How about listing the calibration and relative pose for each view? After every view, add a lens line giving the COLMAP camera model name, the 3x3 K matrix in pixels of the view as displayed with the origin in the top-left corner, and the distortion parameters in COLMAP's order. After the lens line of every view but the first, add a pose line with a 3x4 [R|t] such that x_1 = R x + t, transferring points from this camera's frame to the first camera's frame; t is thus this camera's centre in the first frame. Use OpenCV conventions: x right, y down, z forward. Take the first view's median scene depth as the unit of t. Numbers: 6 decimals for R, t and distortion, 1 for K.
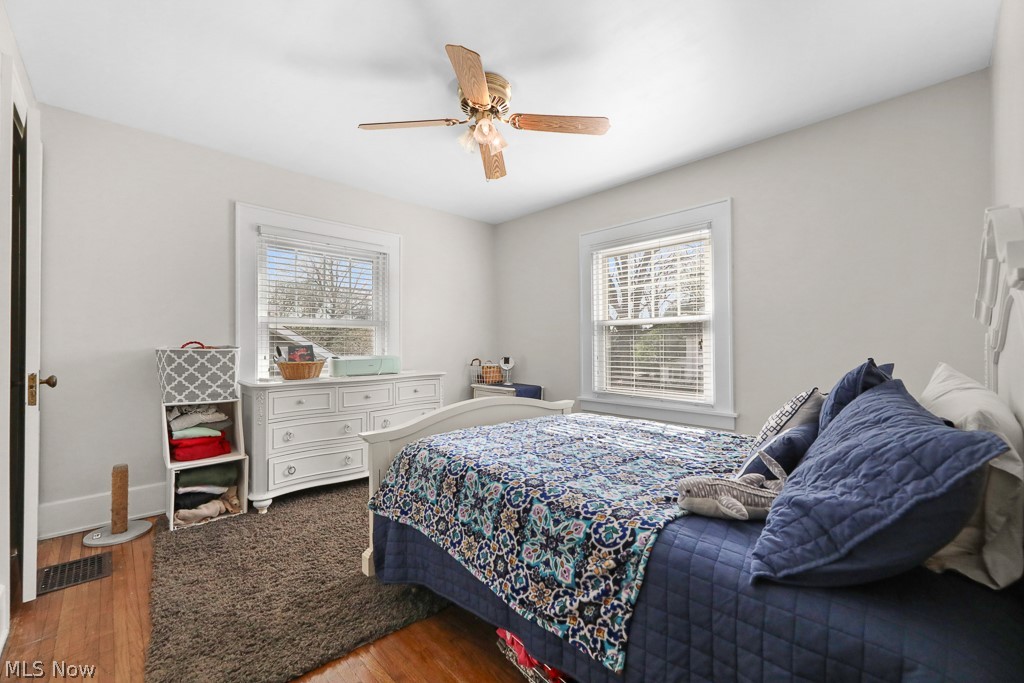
lens RADIAL K [[417.1, 0, 510.0], [0, 417.1, 341.2], [0, 0, 1]] dist [-0.000852, 0.000089]
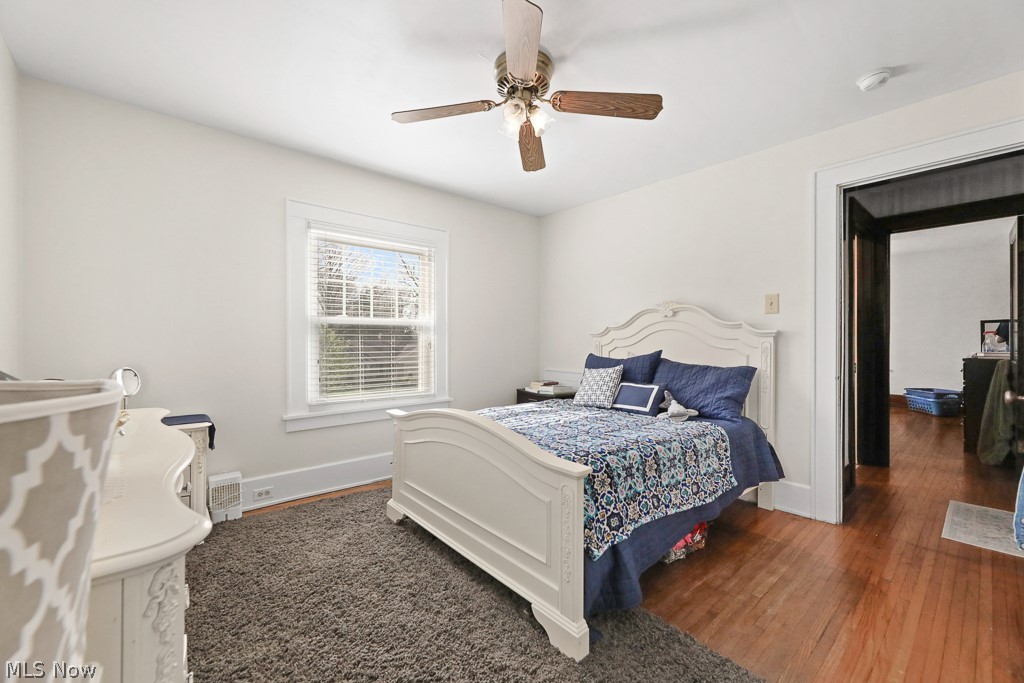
lens RADIAL K [[417.1, 0, 509.5], [0, 417.1, 340.5], [0, 0, 1]] dist [-0.000852, 0.000089]
pose [[0.060166, 0.003421, 0.998182, -0.672346], [-0.003222, 0.999990, -0.003233, -0.001522], [-0.998183, -0.003021, 0.060177, 0.665452]]
